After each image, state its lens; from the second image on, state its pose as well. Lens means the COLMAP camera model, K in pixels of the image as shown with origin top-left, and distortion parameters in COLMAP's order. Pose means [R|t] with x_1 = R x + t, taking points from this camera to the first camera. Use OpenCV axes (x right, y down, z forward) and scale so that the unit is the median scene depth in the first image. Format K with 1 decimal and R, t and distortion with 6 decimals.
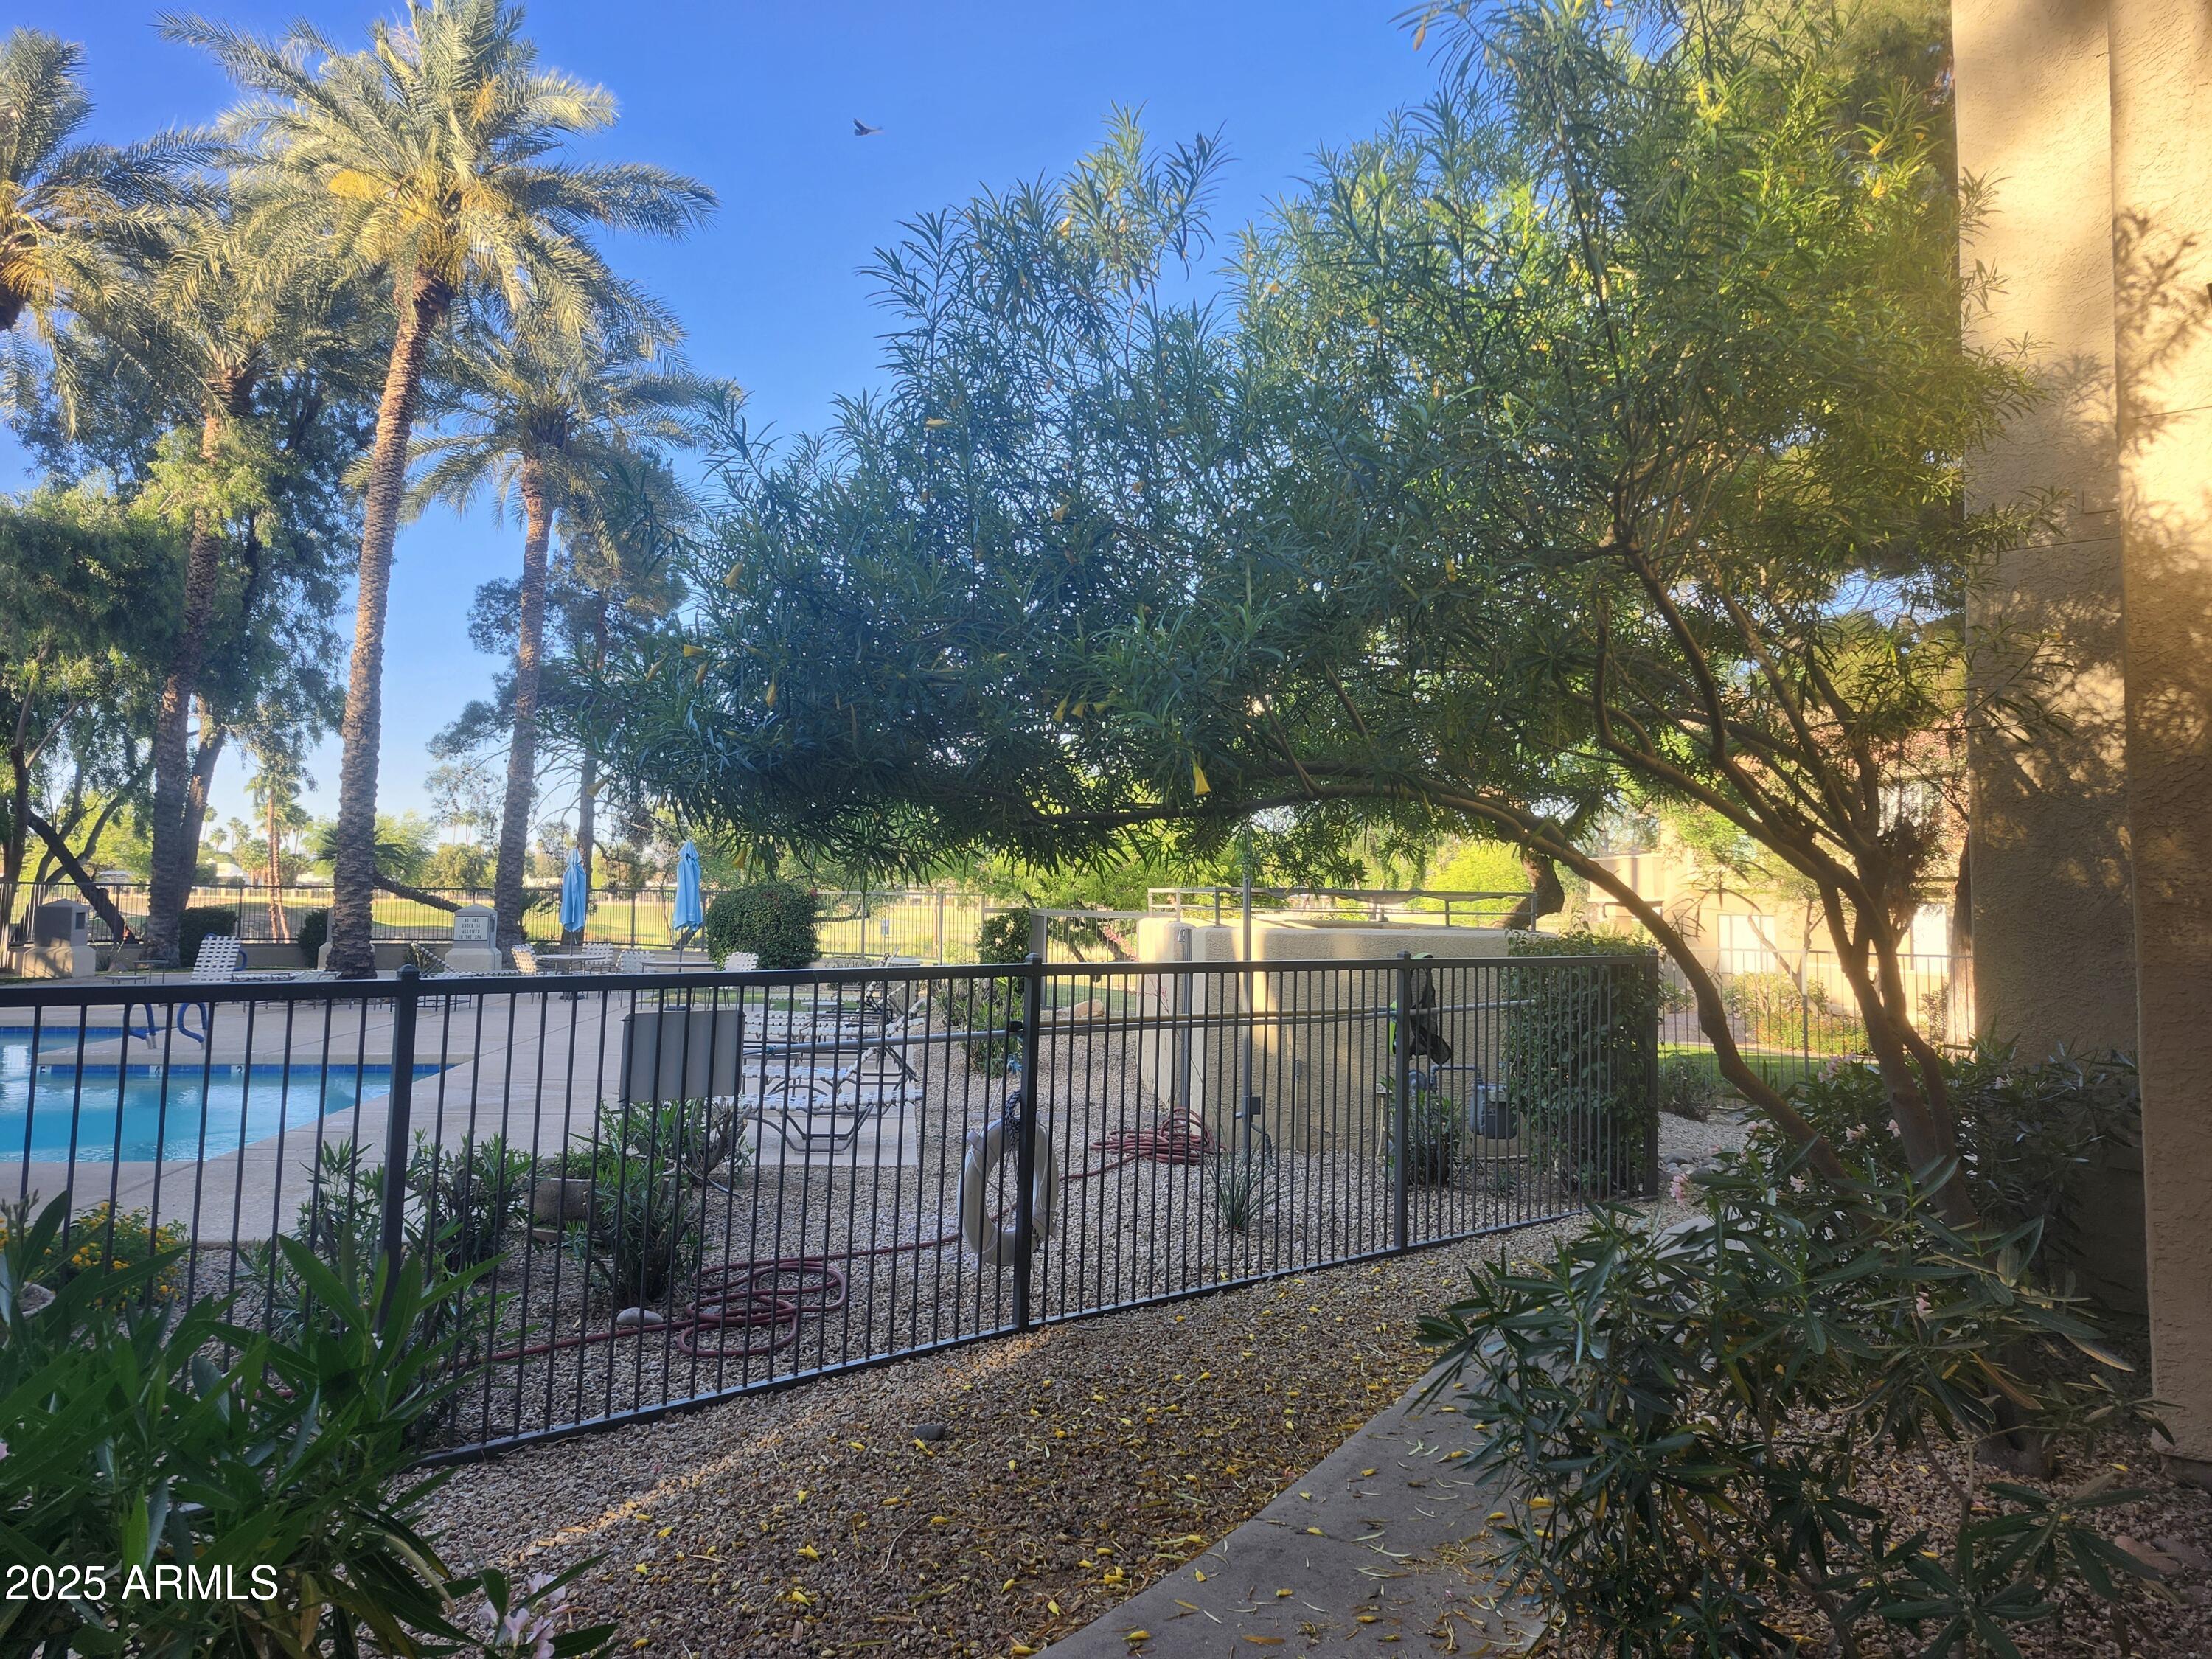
lens RADIAL K [[1510.1, 0, 1108.9], [0, 1510.1, 793.7], [0, 0, 1]] dist [0.028190, -0.029462]
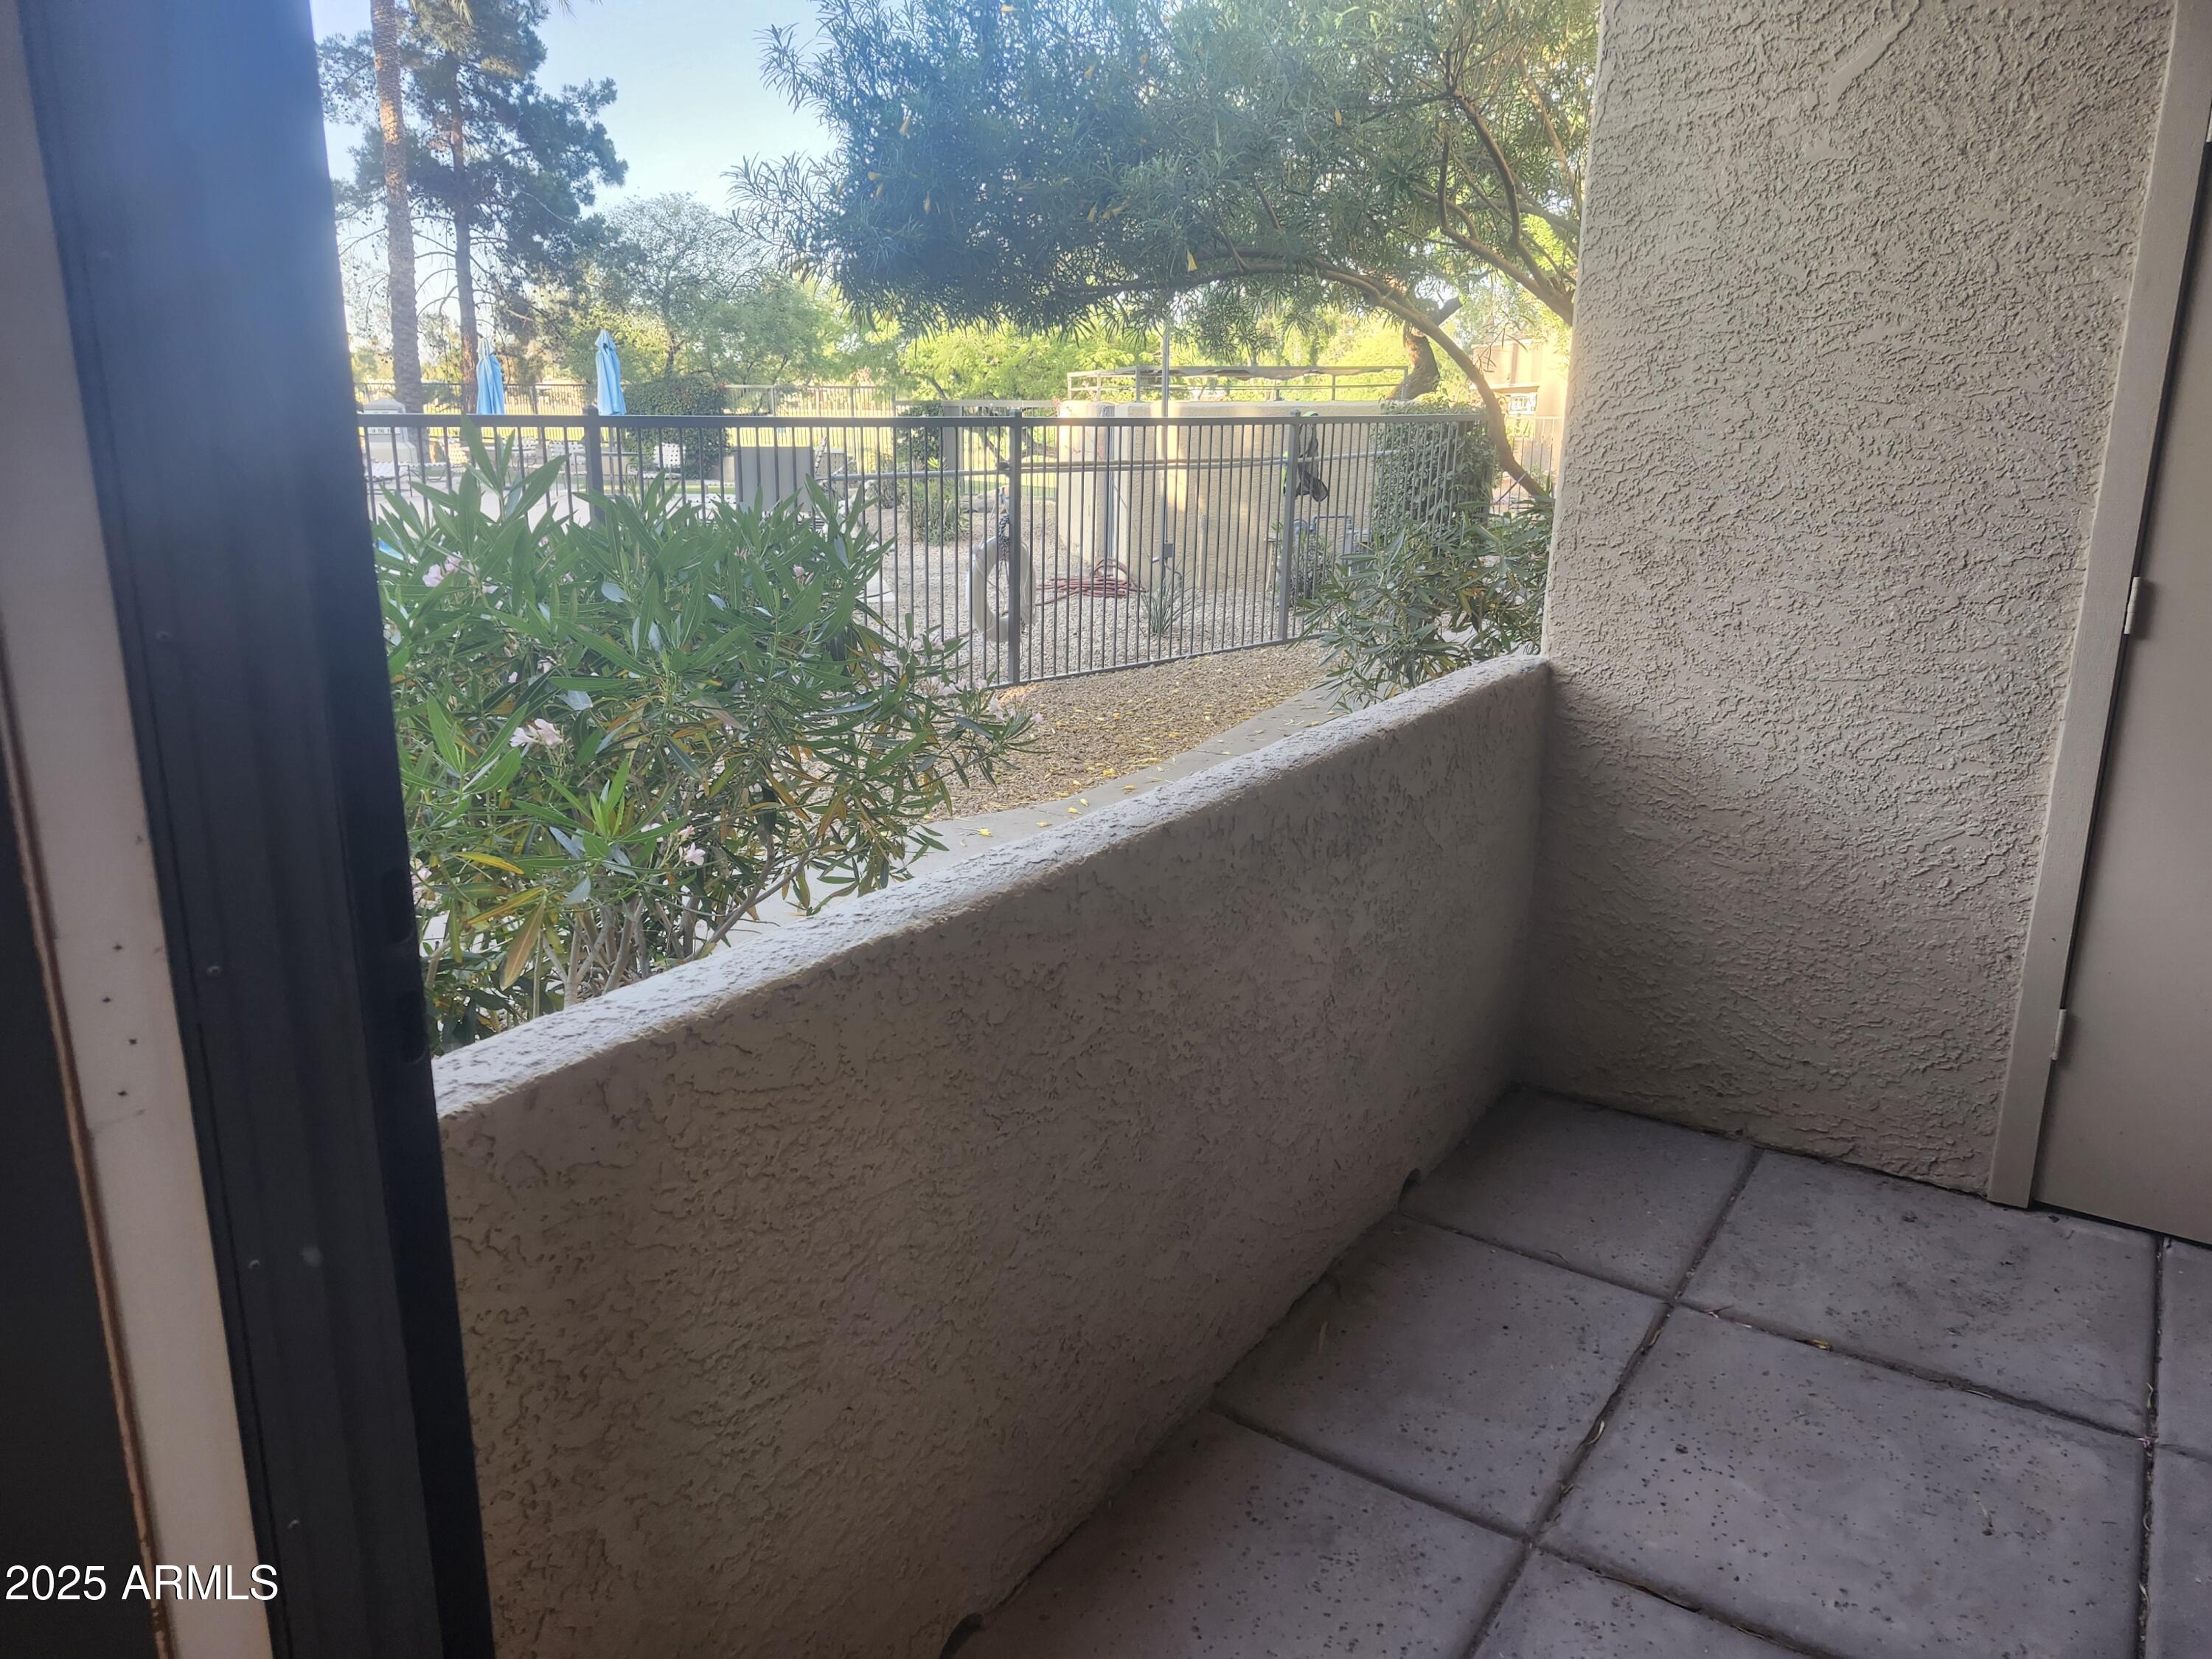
lens RADIAL K [[1541.8, 0, 1077.3], [0, 1541.8, 829.2], [0, 0, 1]] dist [0.090128, -0.118801]
pose [[0.998203, -0.024127, 0.054847, -0.061866], [0.004673, 0.943912, 0.330164, 0.004837], [-0.059737, -0.329314, 0.942329, -0.304083]]
